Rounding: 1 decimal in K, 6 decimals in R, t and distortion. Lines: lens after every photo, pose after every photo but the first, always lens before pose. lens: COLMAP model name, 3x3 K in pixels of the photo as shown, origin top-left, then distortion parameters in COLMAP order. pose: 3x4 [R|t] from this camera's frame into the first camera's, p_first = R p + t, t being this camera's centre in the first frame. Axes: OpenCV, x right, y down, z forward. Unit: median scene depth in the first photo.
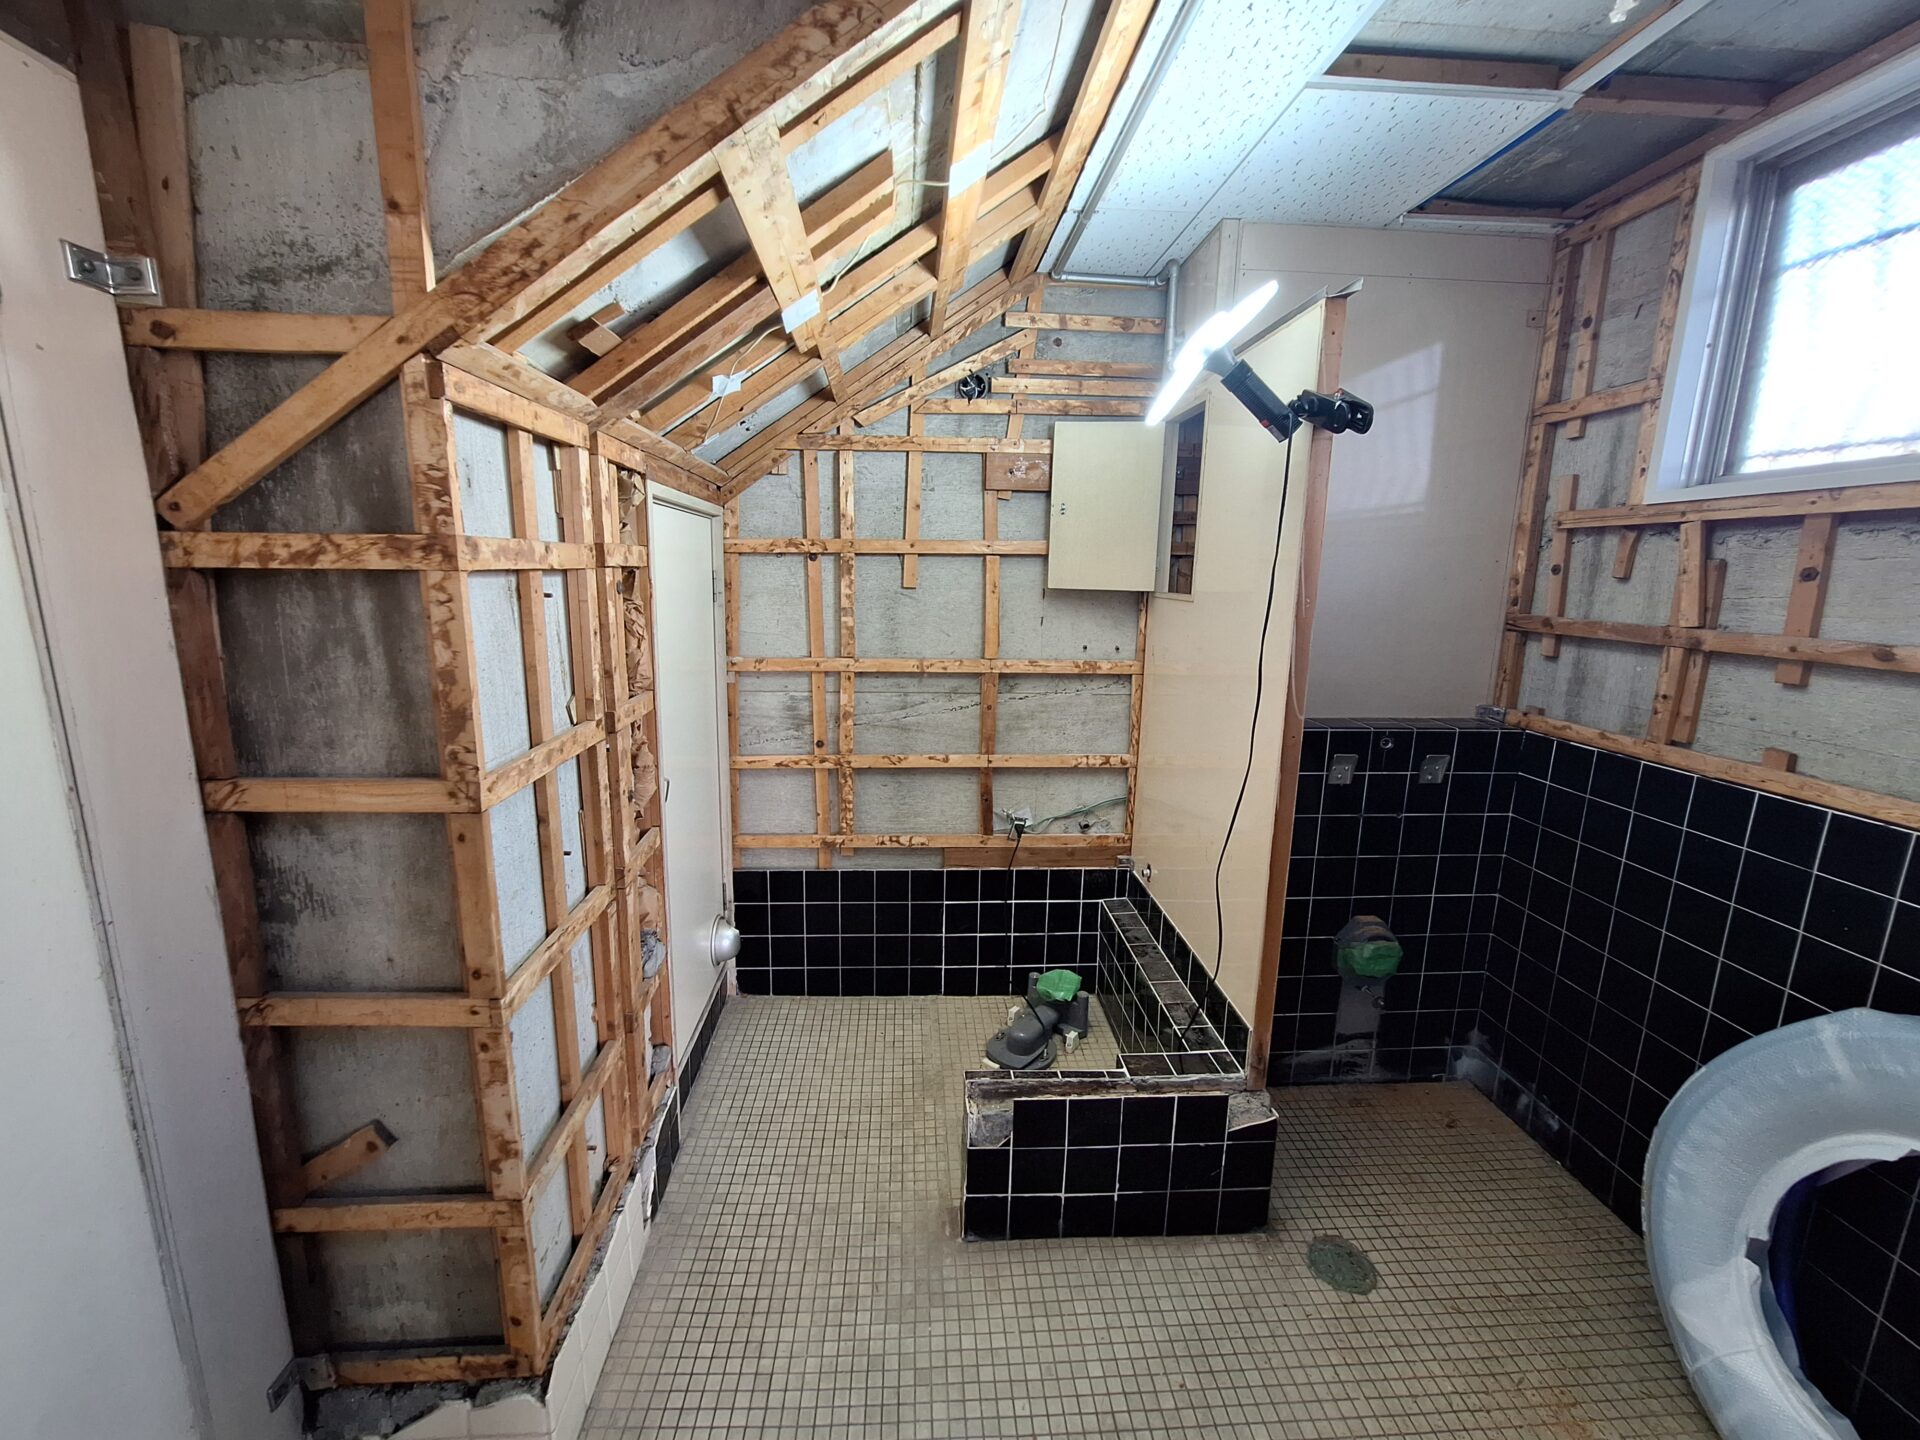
lens RADIAL K [[775.9, 0, 961.6], [0, 775.9, 714.5], [0, 0, 1]] dist [-0.001268, 0.000970]
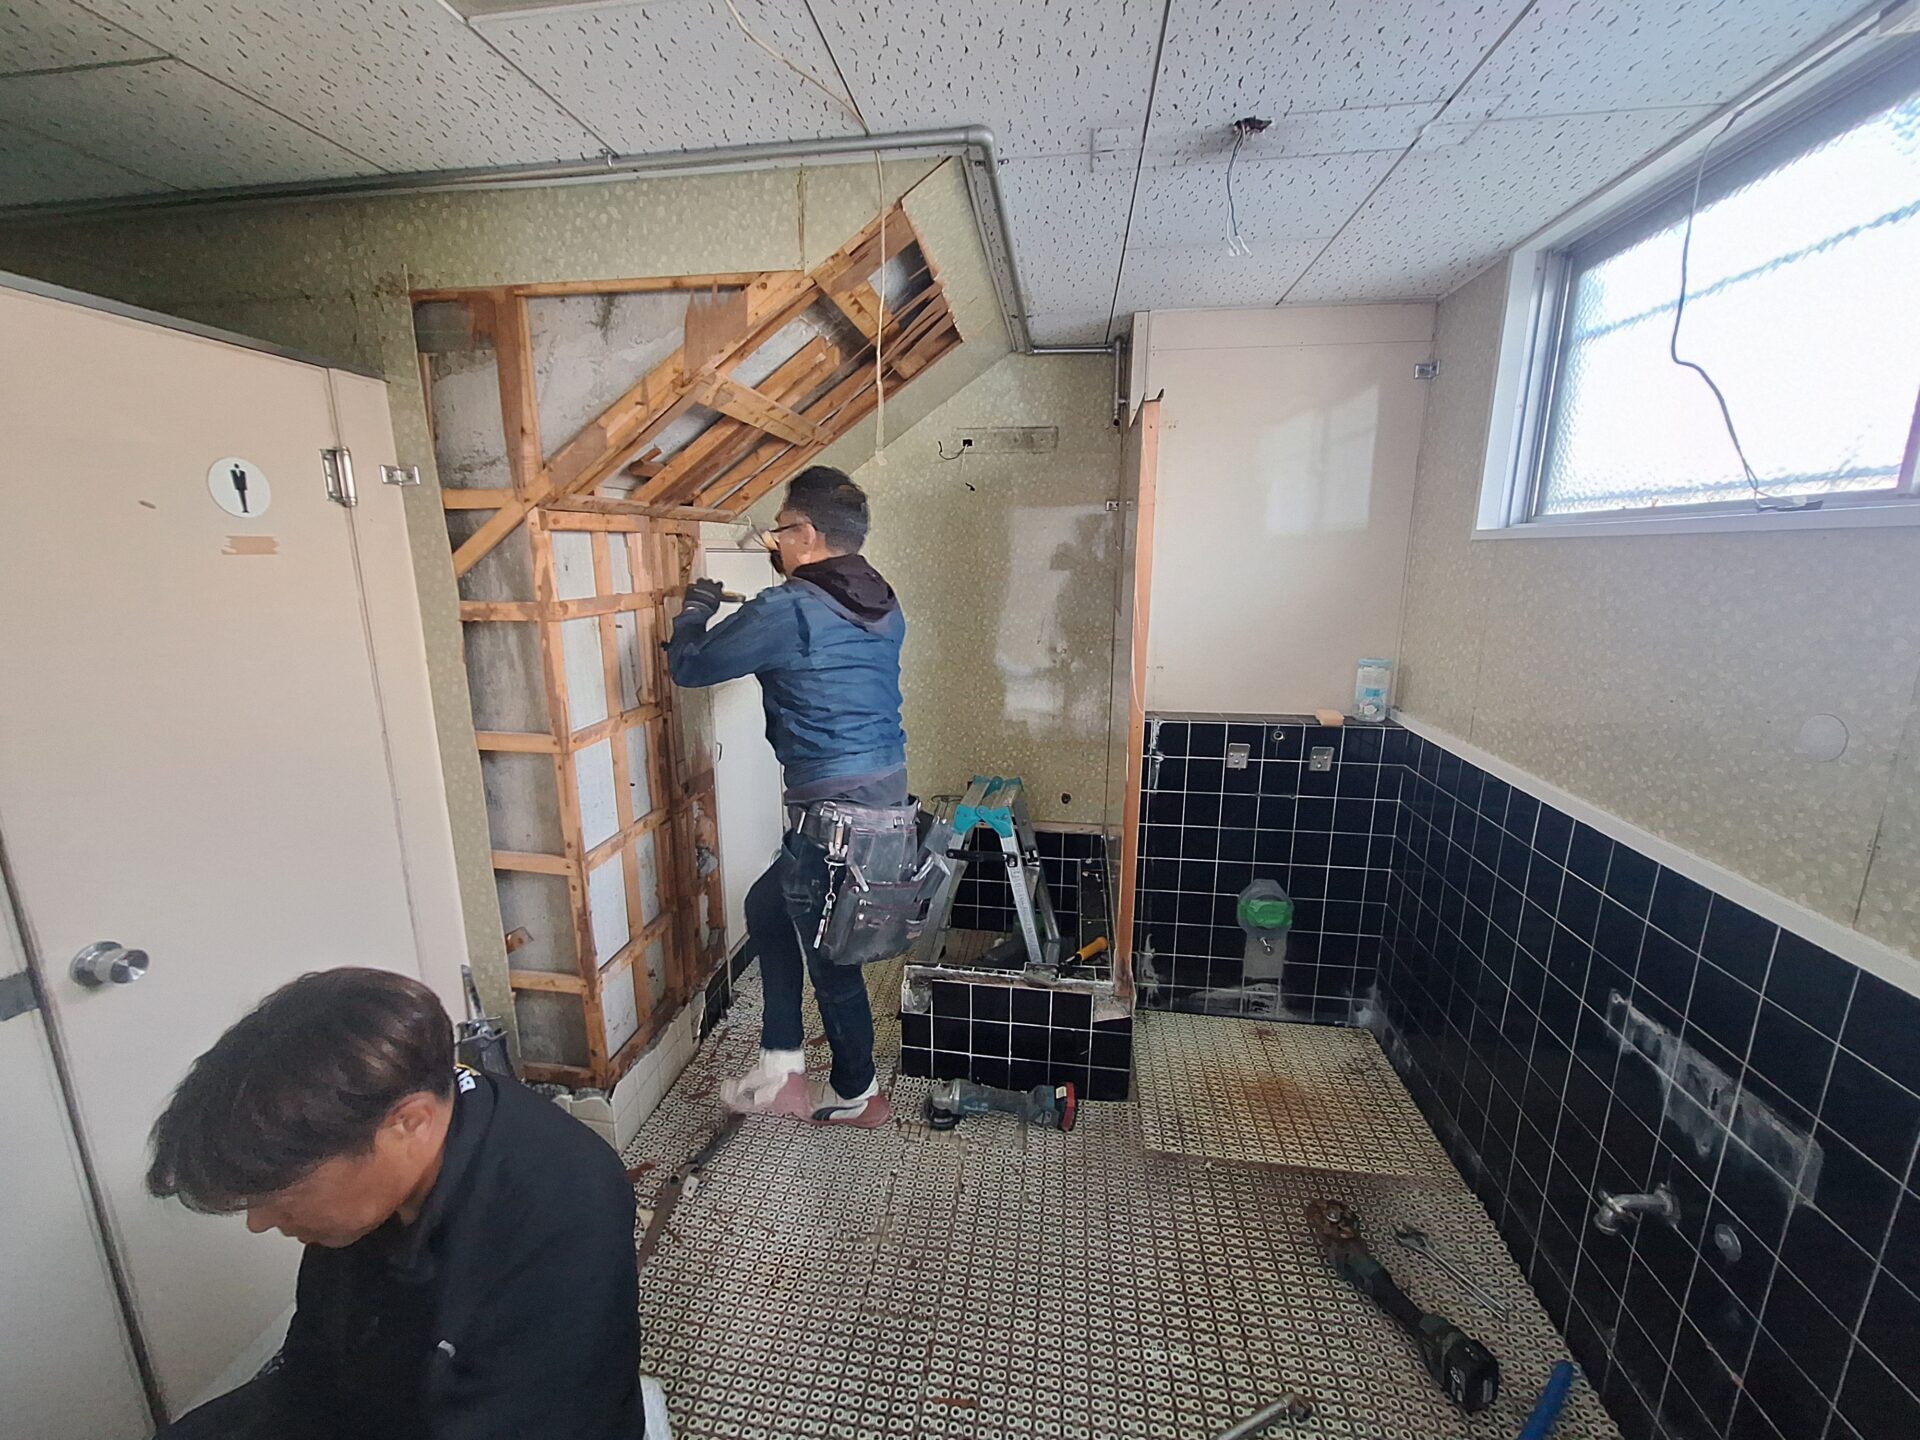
lens RADIAL K [[775.9, 0, 958.5], [0, 775.9, 715.1], [0, 0, 1]] dist [-0.001268, 0.000970]
pose [[0.976202, 0.028566, -0.214974, 0.402855], [-0.023114, 0.999345, 0.027835, -0.021427], [0.215628, -0.022204, 0.976223, -0.348335]]
